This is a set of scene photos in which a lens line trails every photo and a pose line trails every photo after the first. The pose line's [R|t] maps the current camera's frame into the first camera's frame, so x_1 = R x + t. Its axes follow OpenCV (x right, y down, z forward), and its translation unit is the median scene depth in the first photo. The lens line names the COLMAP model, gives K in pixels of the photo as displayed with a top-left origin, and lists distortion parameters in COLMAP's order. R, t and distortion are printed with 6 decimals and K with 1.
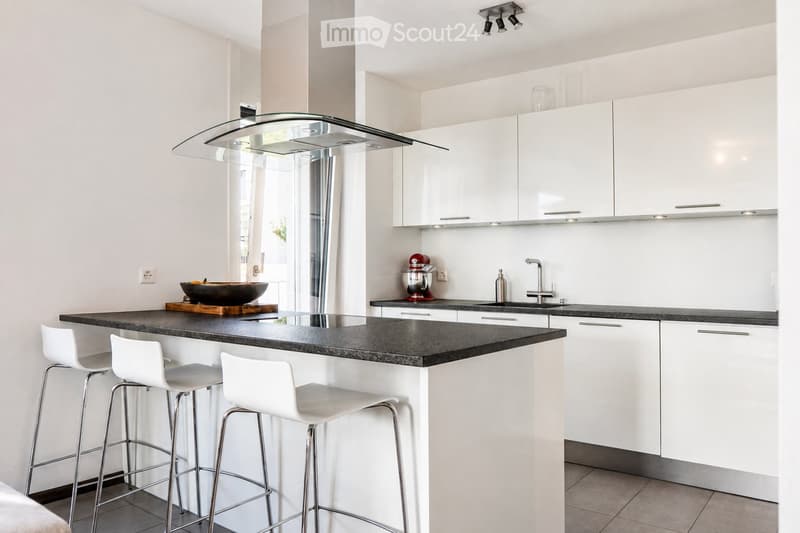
lens RADIAL K [[594.7, 0, 399.5], [0, 594.7, 266.4], [0, 0, 1]] dist [-0.034518, 0.002602]
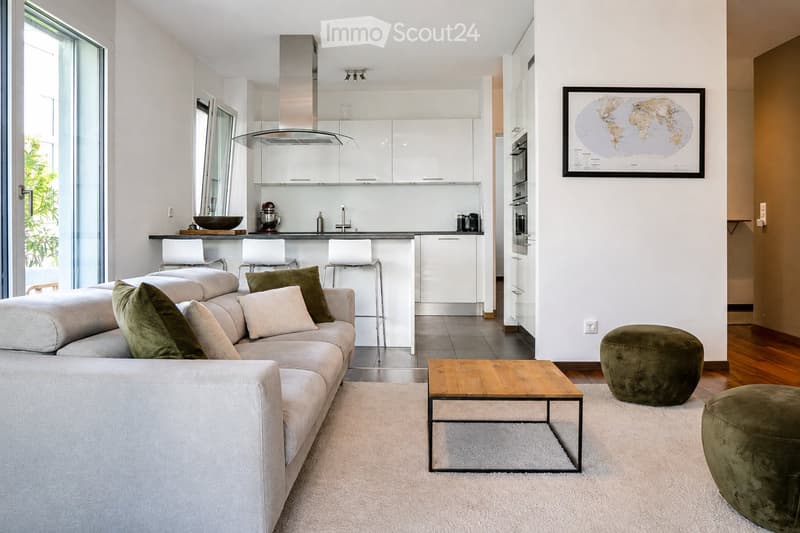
lens RADIAL K [[594.7, 0, 380.9], [0, 594.7, 230.5], [0, 0, 1]] dist [-0.034518, 0.002602]
pose [[0.827506, -0.005368, 0.561431, -0.627518], [0.002498, 0.999980, 0.005879, 0.048355], [-0.561451, -0.003463, 0.827503, -0.458829]]
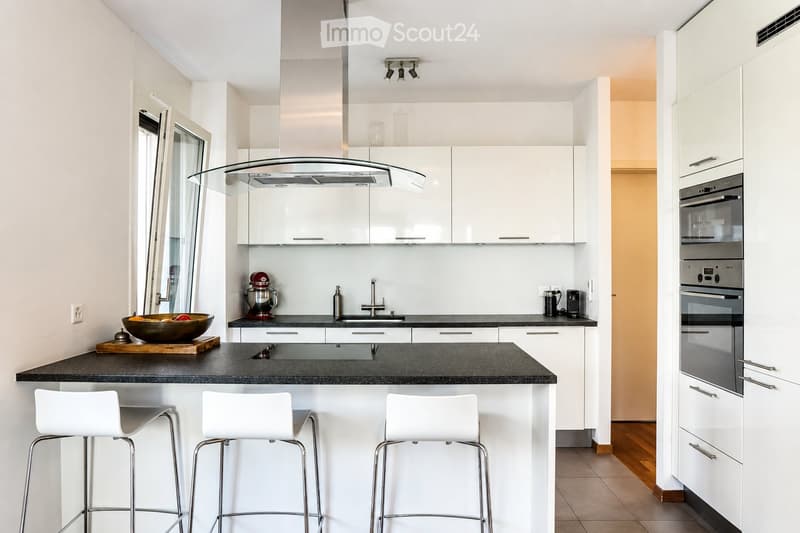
lens RADIAL K [[594.7, 0, 371.7], [0, 594.7, 270.9], [0, 0, 1]] dist [-0.034518, 0.002602]
pose [[0.829764, -0.012113, 0.557983, -0.394897], [0.005843, 0.999898, 0.013016, -0.037501], [-0.558084, -0.007540, 0.829750, 0.068175]]
